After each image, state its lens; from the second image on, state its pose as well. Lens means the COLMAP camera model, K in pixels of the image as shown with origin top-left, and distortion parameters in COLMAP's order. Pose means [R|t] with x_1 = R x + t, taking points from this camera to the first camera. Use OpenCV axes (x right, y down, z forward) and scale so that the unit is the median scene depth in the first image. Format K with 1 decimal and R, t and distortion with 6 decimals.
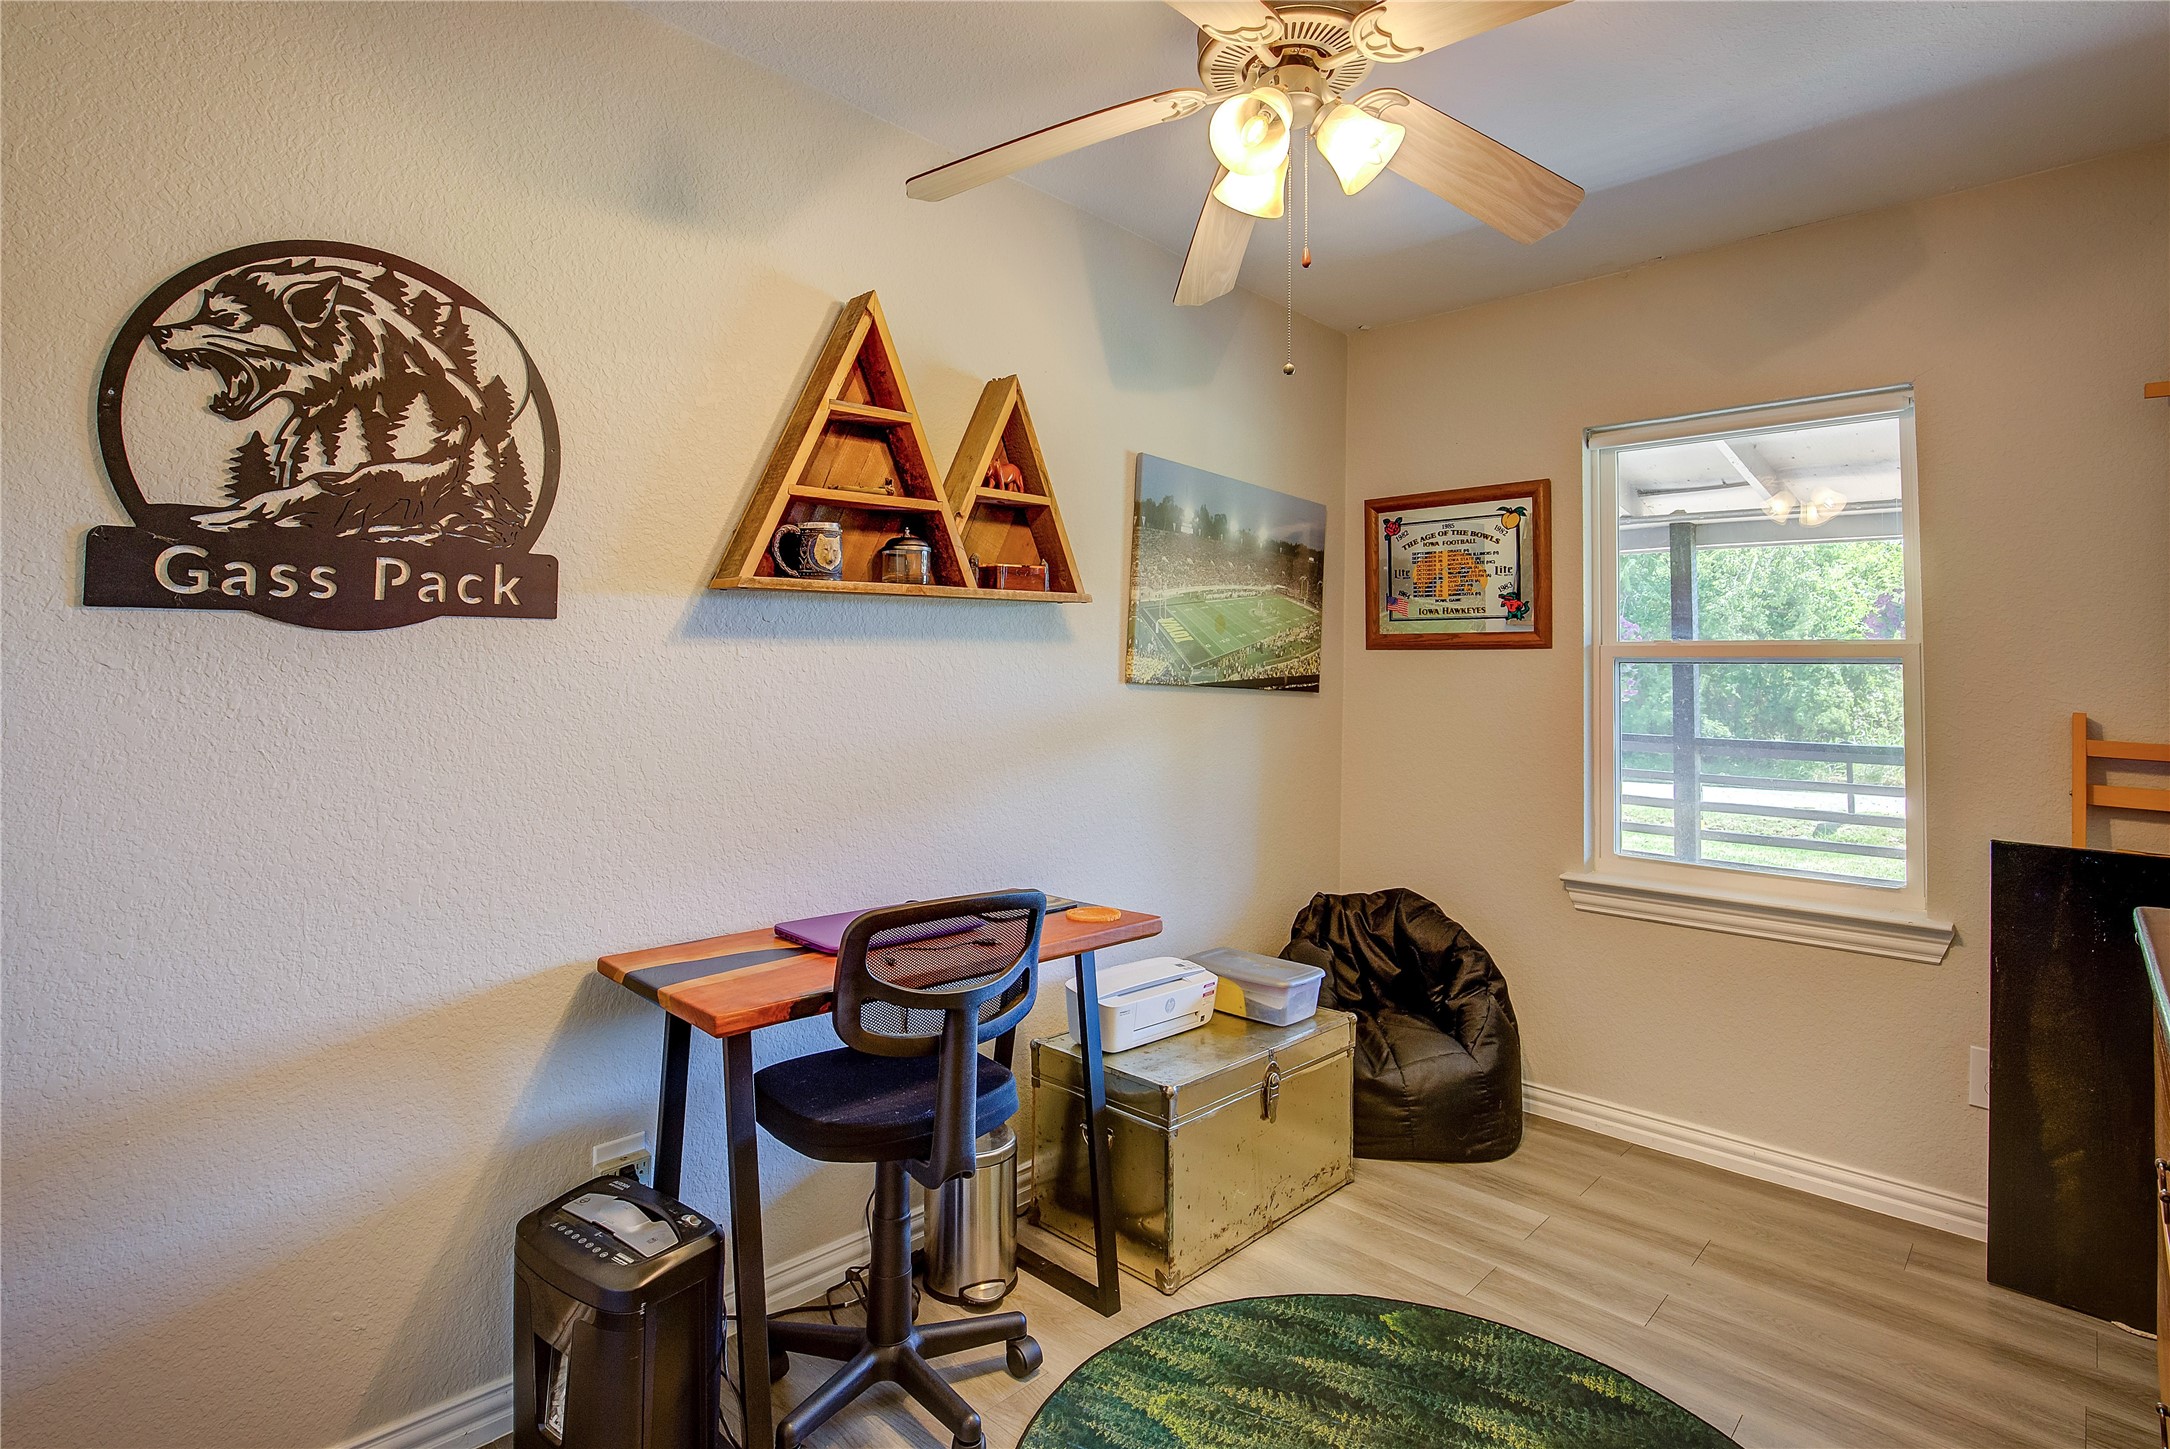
lens RADIAL K [[1095.1, 0, 1082.2], [0, 1095.1, 674.6], [0, 0, 1]] dist [-0.003756, 0.000242]
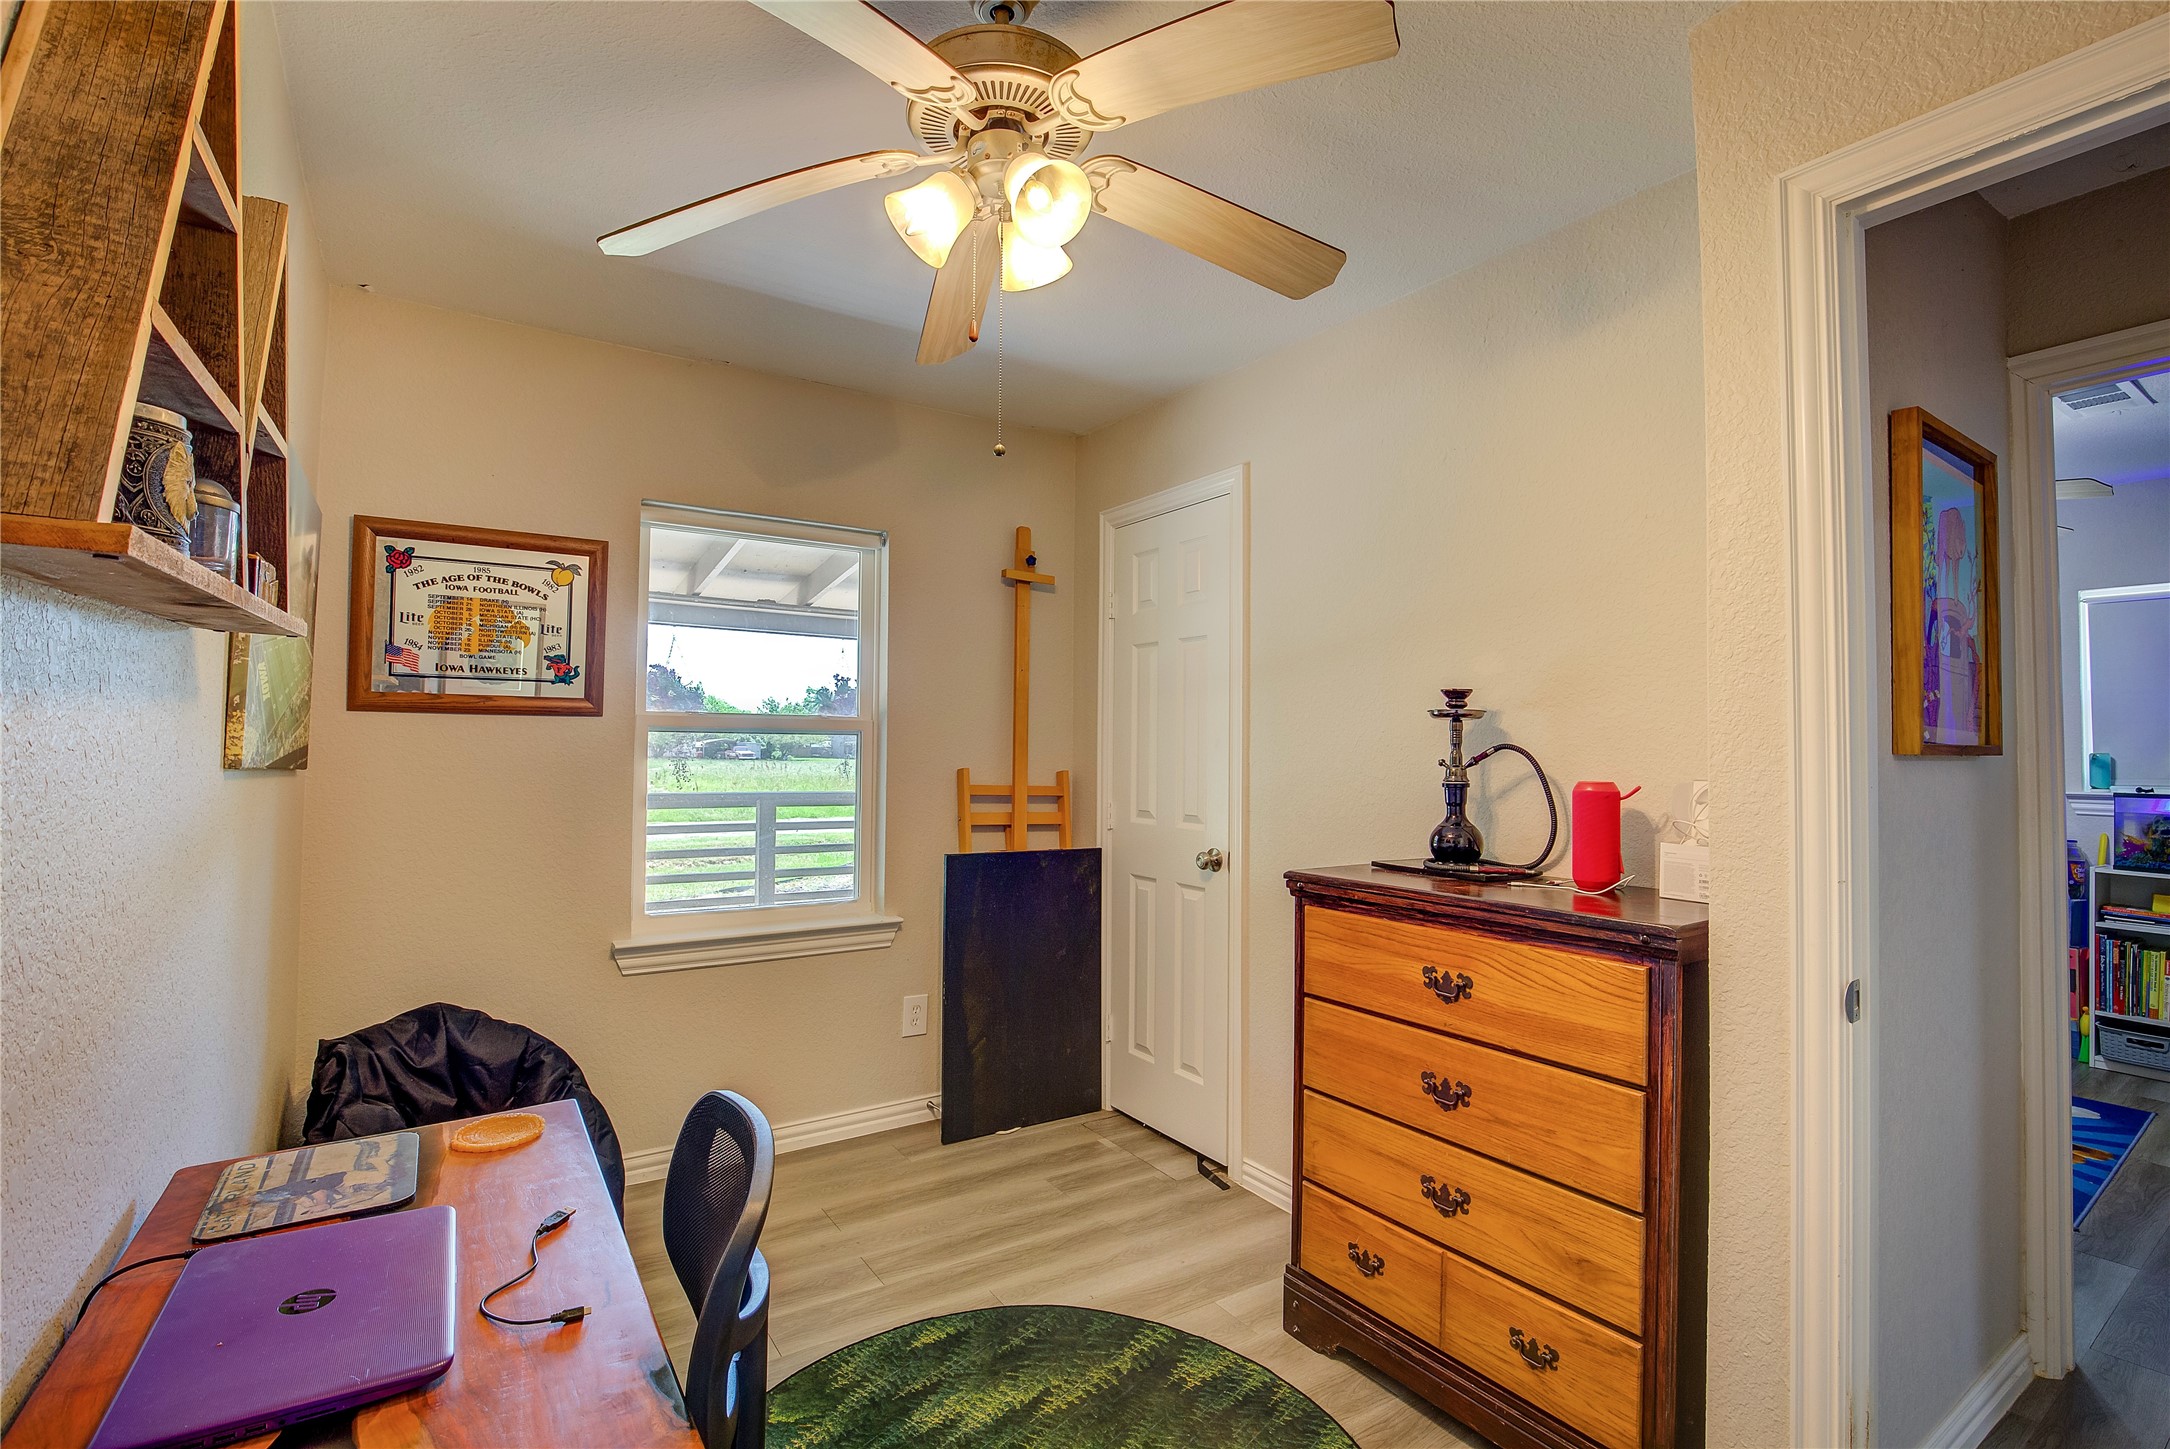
lens RADIAL K [[999.7, 0, 1111.2], [0, 999.7, 766.0], [0, 0, 1]] dist [-0.019378, -0.000031]
pose [[0.198642, -0.033332, 0.979505, -0.343267], [-0.011767, 0.999268, 0.036391, -0.016911], [-0.980001, -0.018755, 0.198105, 0.372583]]
